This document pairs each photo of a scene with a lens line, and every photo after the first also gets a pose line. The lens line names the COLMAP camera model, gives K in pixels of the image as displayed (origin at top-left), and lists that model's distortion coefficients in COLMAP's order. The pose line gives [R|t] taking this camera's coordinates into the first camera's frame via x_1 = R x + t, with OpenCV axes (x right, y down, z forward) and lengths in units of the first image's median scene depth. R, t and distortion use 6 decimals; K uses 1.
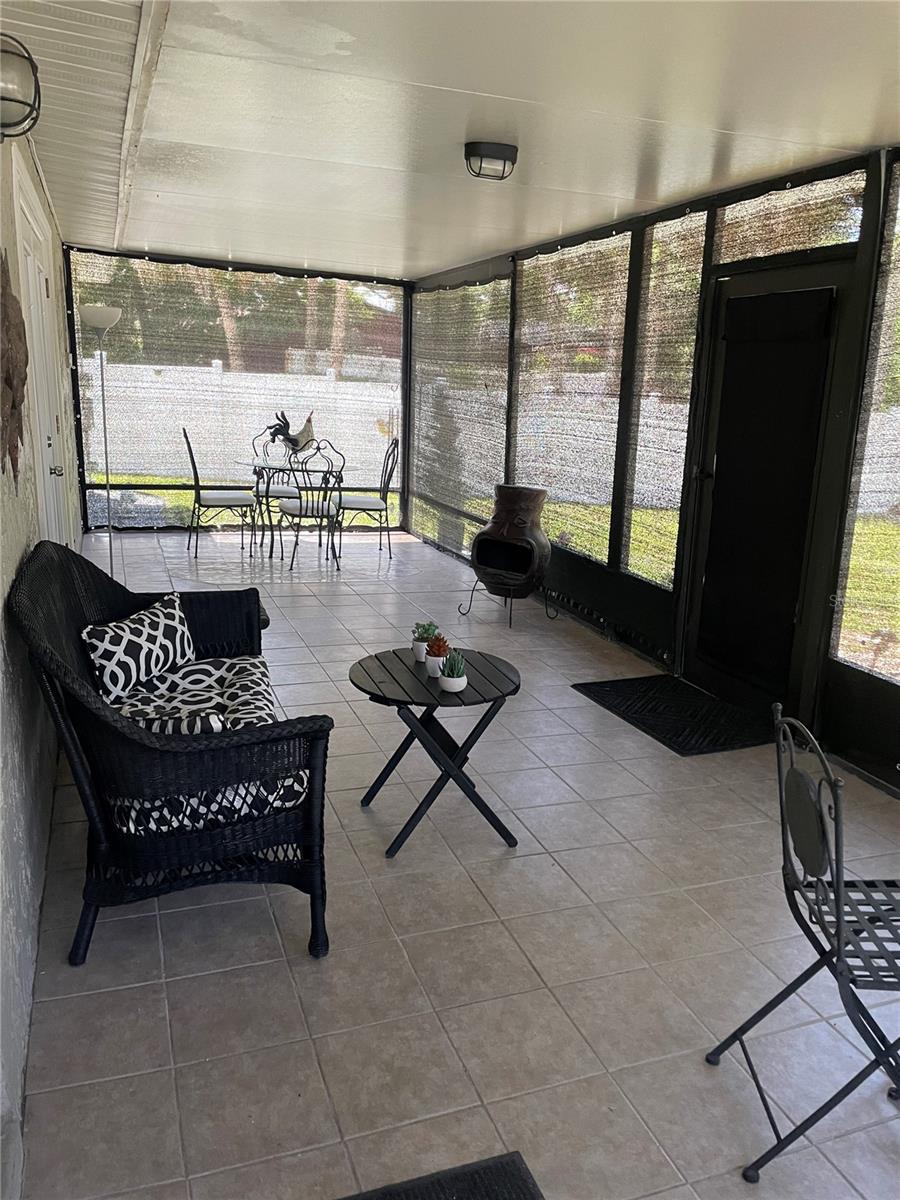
lens RADIAL K [[920.4, 0, 458.2], [0, 920.4, 597.0], [0, 0, 1]] dist [0.111070, -0.134841]
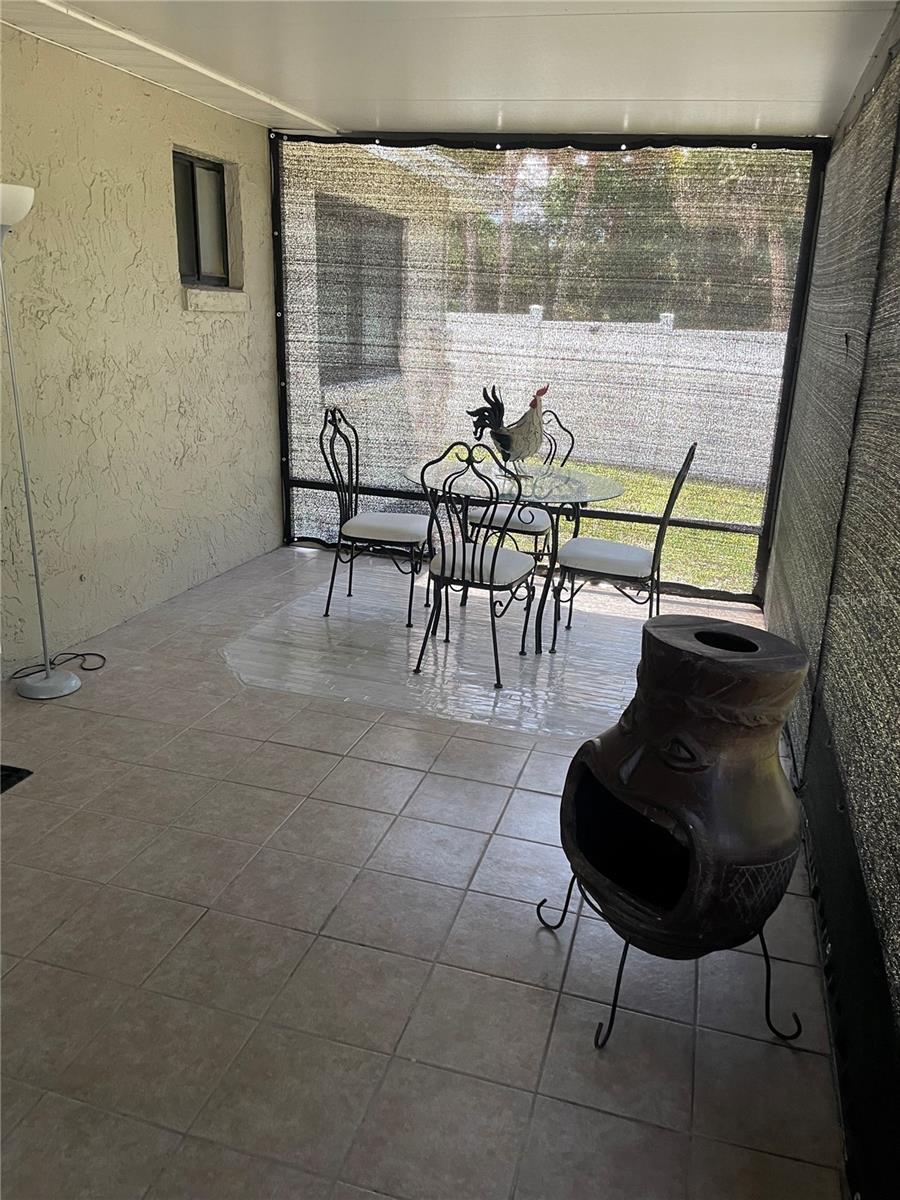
lens RADIAL K [[920.4, 0, 458.2], [0, 920.4, 597.0], [0, 0, 1]] dist [0.111070, -0.134841]
pose [[0.803974, 0.165112, -0.571283, 0.189635], [-0.145456, 0.986101, 0.080301, -0.154426], [0.576601, 0.018536, 0.816816, 0.707877]]
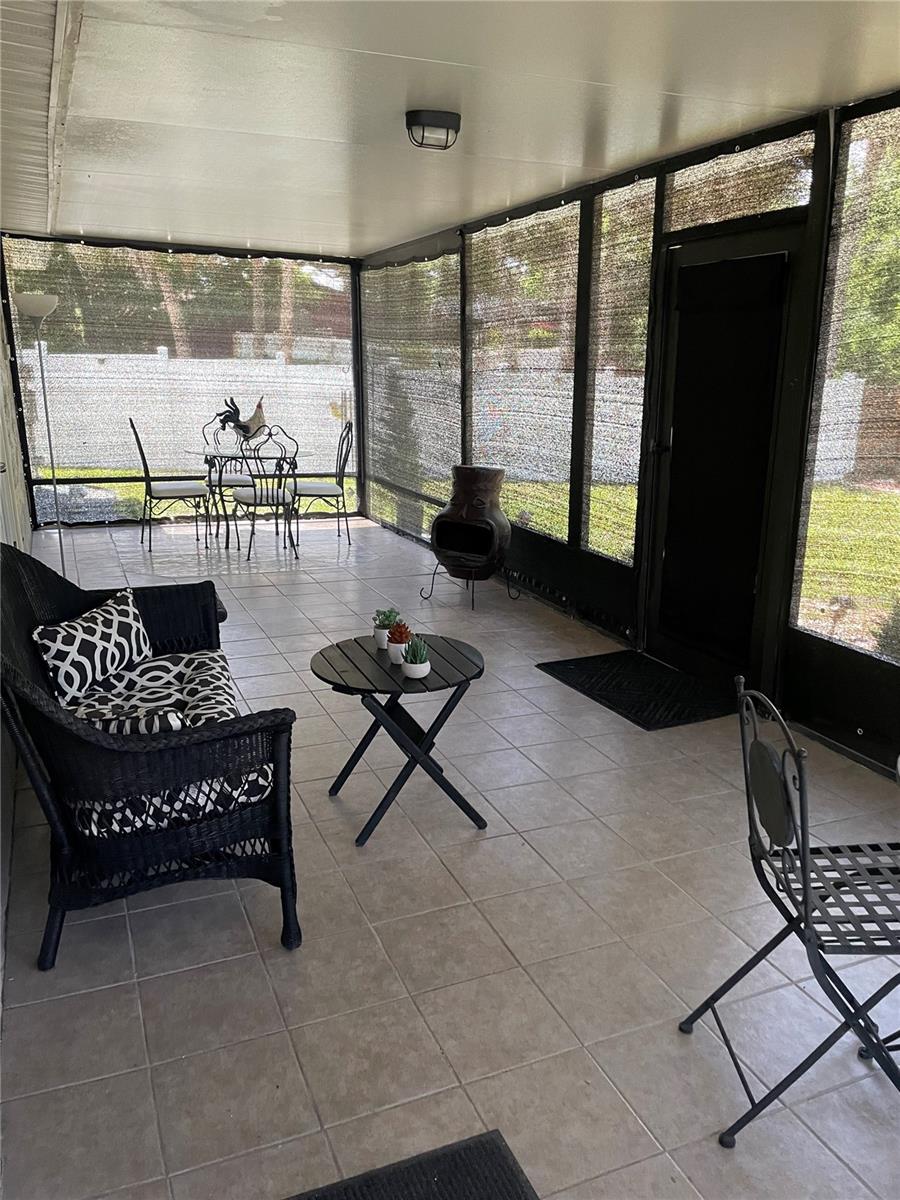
lens RADIAL K [[920.3, 0, 449.5], [0, 920.3, 616.7], [0, 0, 1]] dist [0.108157, -0.129000]
pose [[0.998754, -0.040635, 0.028972, 0.002661], [0.039419, 0.998366, 0.041378, -0.001828], [-0.030606, -0.040185, 0.998723, 0.008460]]
